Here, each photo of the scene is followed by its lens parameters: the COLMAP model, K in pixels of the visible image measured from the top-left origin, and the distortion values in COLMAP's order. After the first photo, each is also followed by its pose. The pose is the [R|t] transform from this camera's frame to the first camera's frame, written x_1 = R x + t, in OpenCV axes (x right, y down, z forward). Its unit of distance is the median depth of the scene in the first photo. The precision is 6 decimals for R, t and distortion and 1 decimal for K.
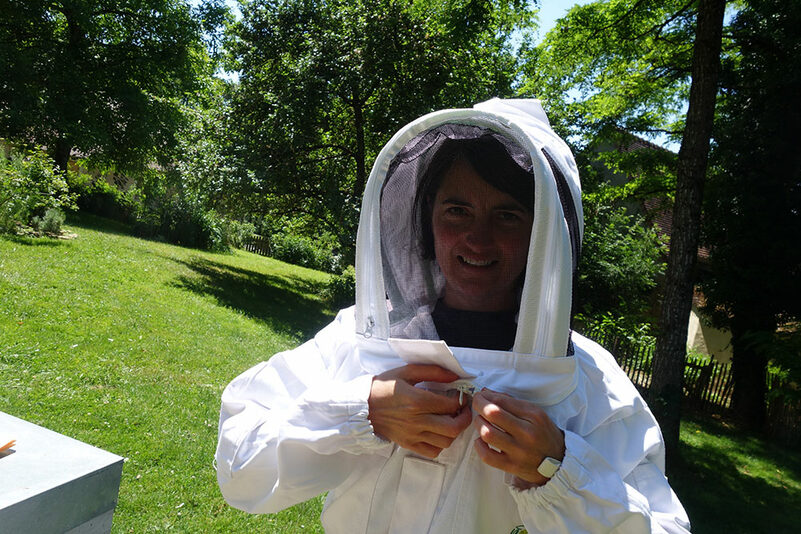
lens RADIAL K [[636.1, 0, 400.5], [0, 636.1, 267.0], [0, 0, 1]] dist [0.005455, 0.002373]
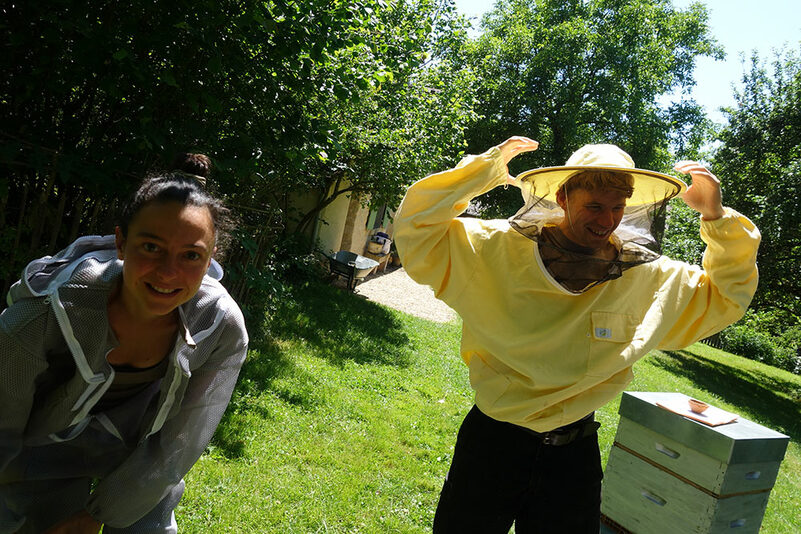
lens RADIAL K [[636.1, 0, 400.5], [0, 636.1, 267.0], [0, 0, 1]] dist [0.005455, 0.002373]
pose [[0.793096, 0.037576, -0.607937, -0.015549], [-0.115382, 0.989292, -0.089376, 0.006474], [0.598069, 0.141029, 0.788939, -0.111605]]
